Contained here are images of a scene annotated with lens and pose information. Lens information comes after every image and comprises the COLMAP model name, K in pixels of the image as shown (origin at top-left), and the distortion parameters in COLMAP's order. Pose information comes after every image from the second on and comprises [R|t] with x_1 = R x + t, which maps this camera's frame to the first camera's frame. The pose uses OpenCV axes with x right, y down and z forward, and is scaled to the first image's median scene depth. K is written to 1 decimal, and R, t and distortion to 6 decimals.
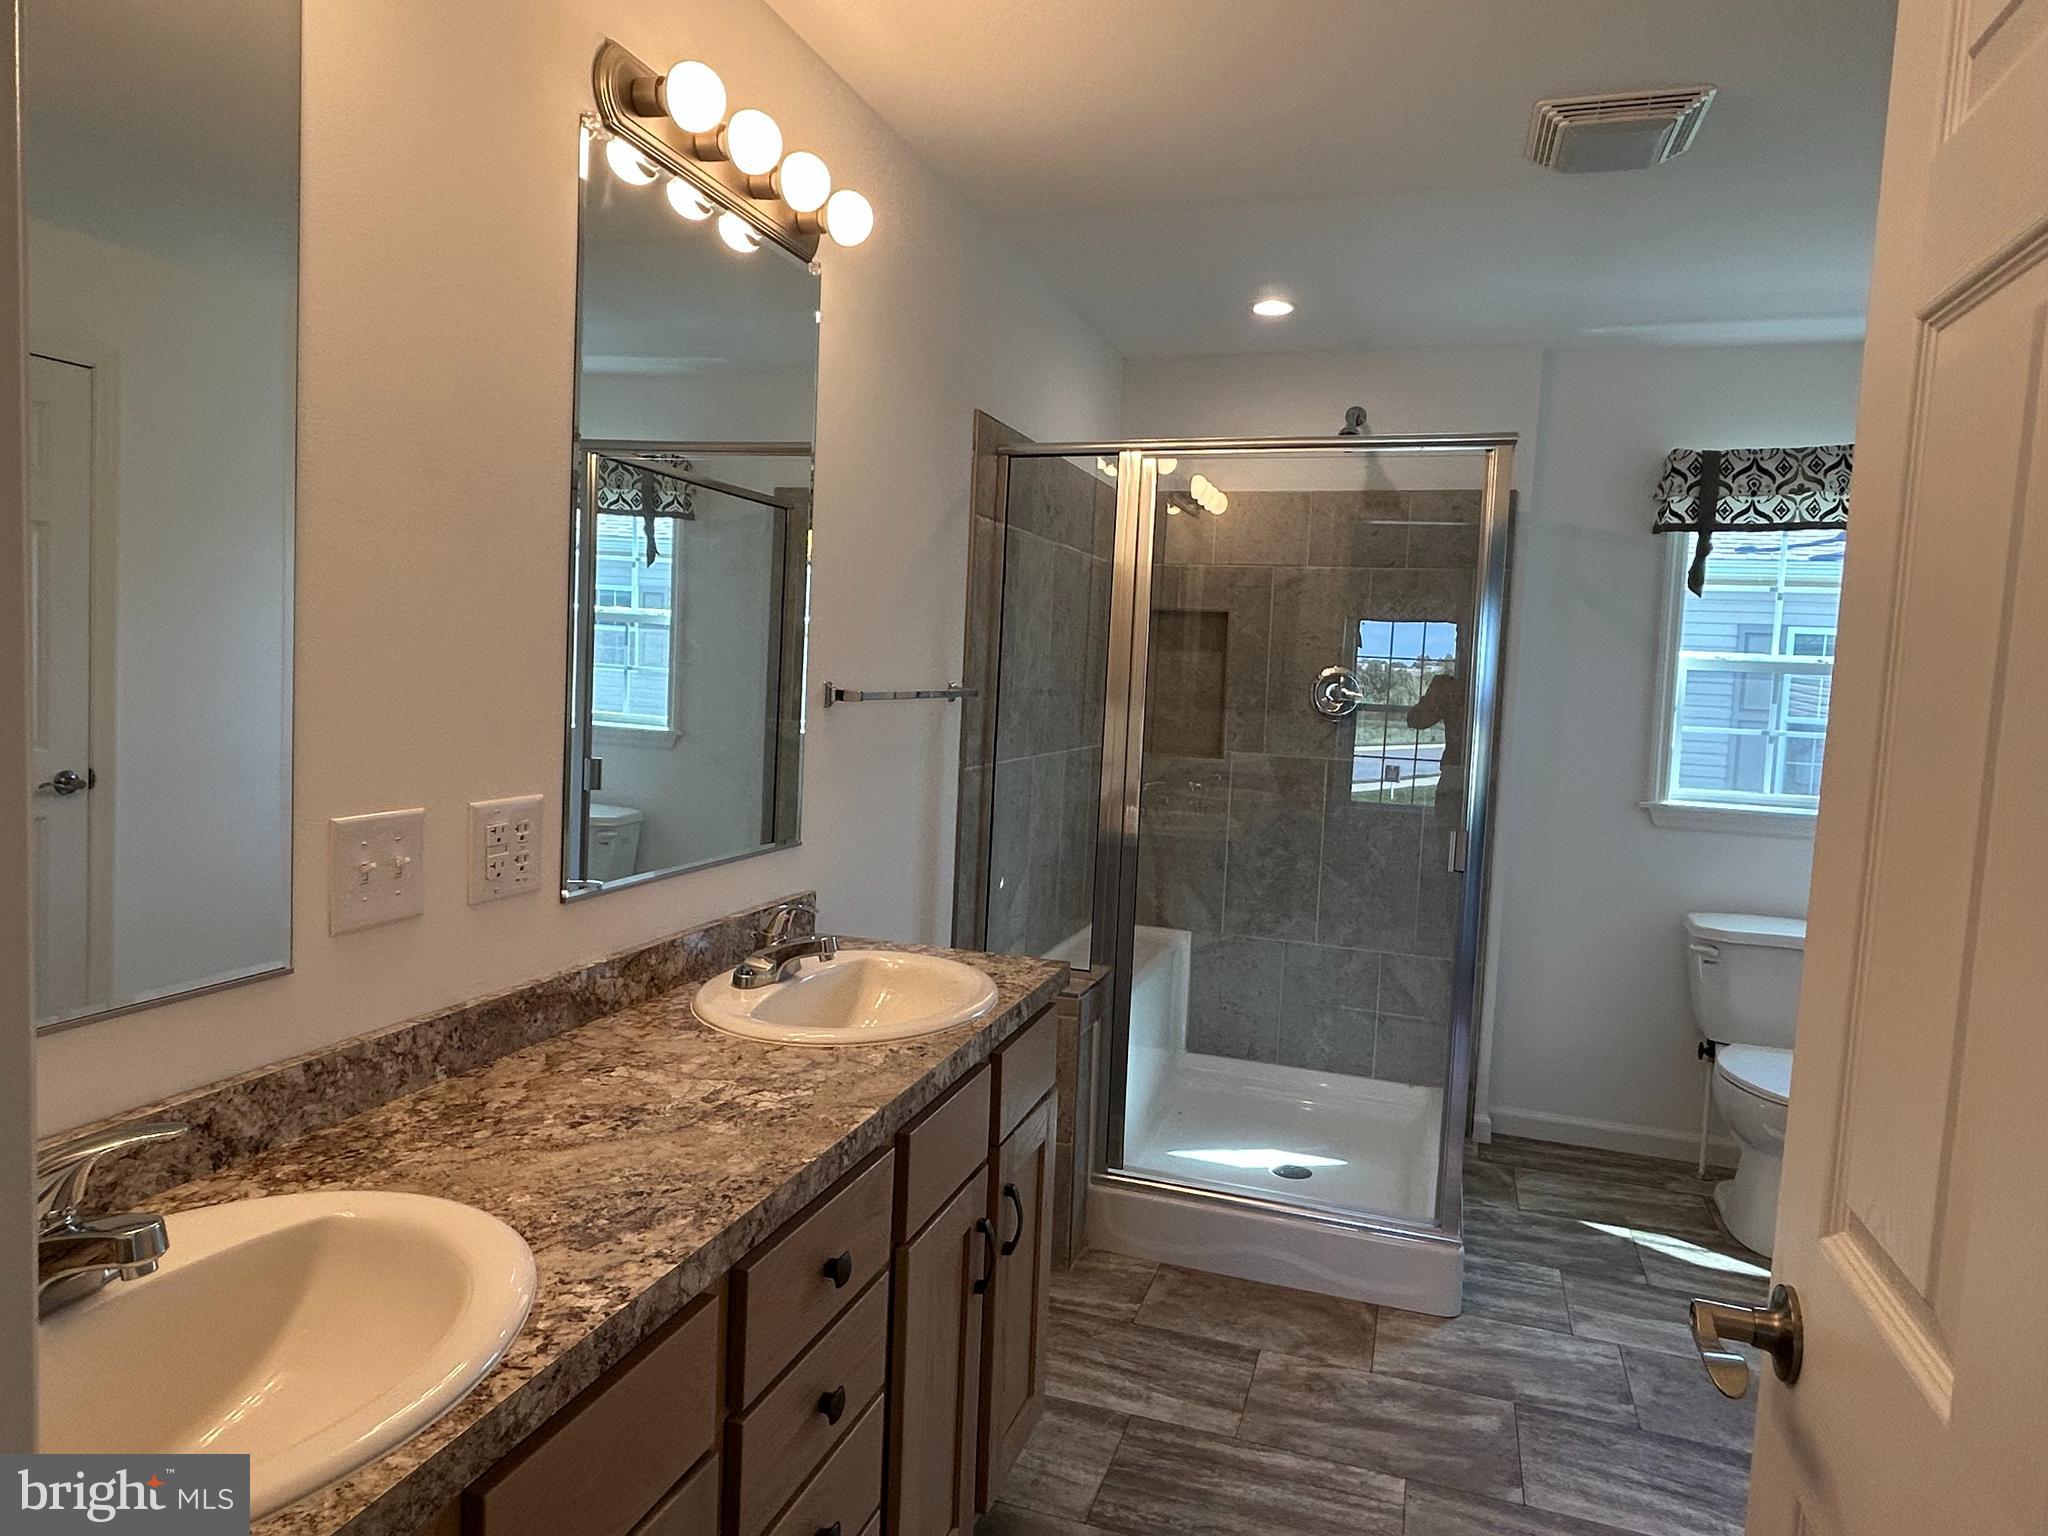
lens RADIAL K [[1250.8, 0, 1022.2], [0, 1250.8, 758.8], [0, 0, 1]] dist [-0.021327, 0.004385]
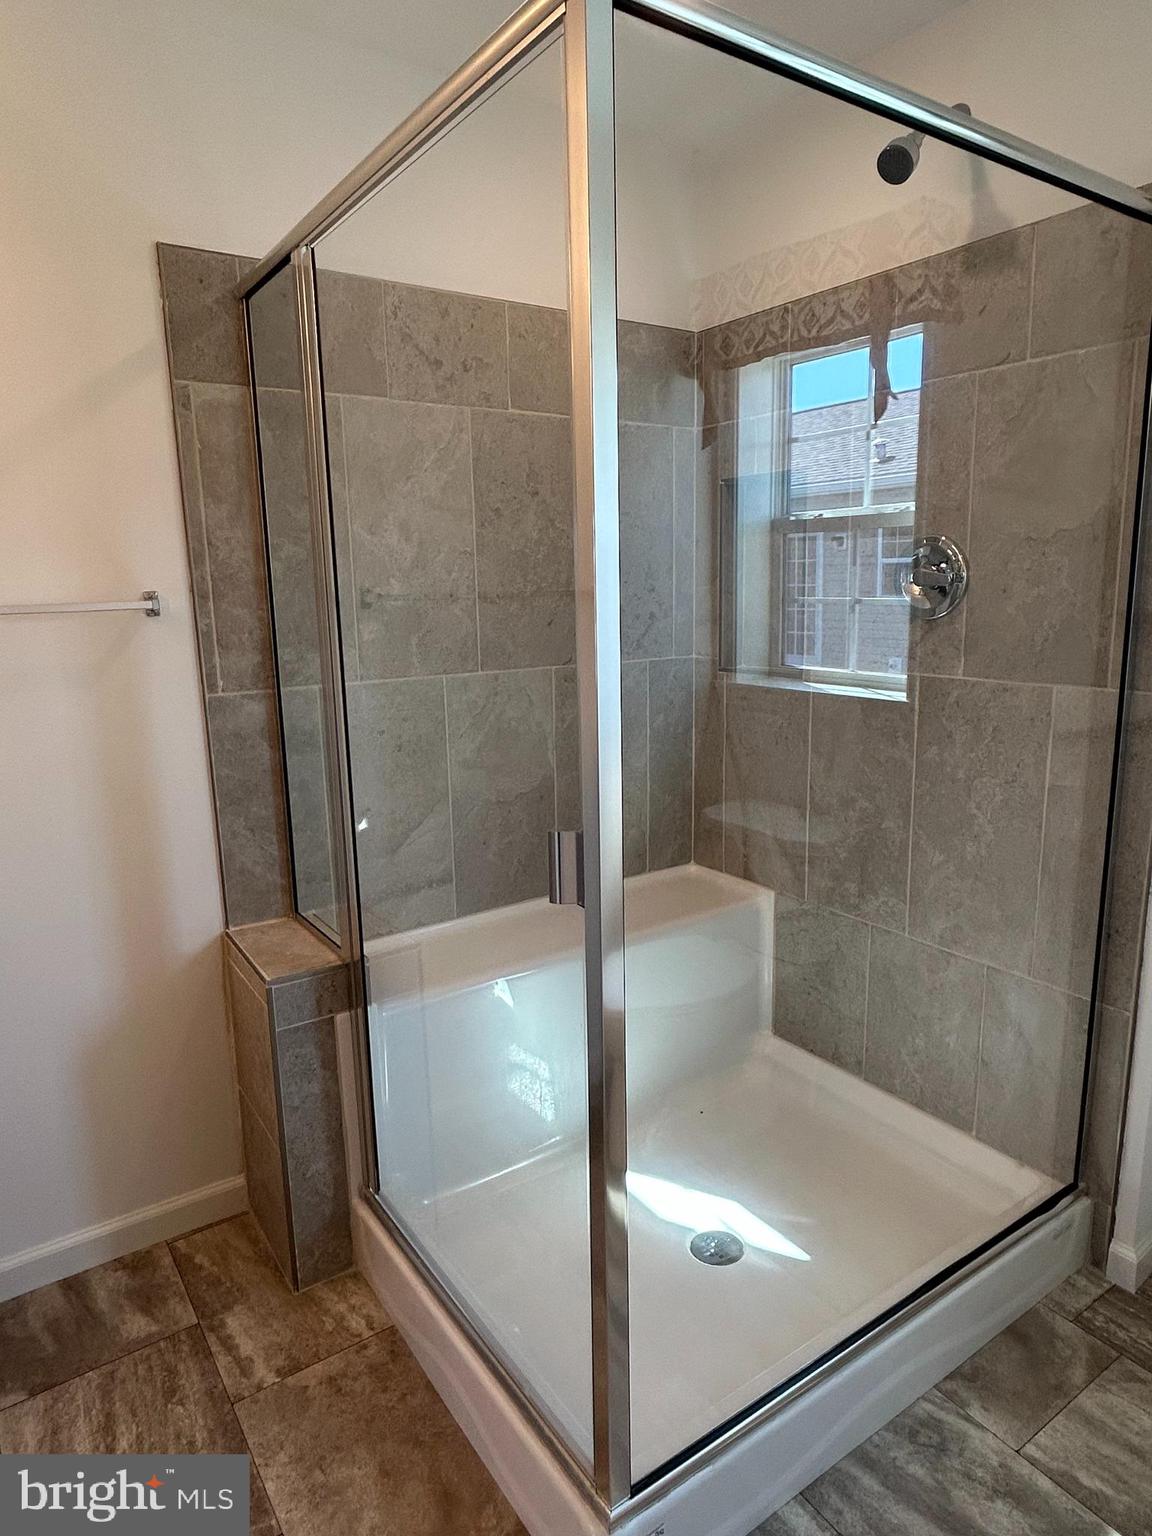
lens RADIAL K [[938.1, 0, 577.5], [0, 938.1, 775.5], [0, 0, 1]] dist [-0.021327, 0.004385]
pose [[0.801554, 0.060568, -0.594846, 0.402222], [0.013675, 0.992739, 0.119509, -0.008950], [0.597765, -0.103927, 0.794906, 0.476259]]
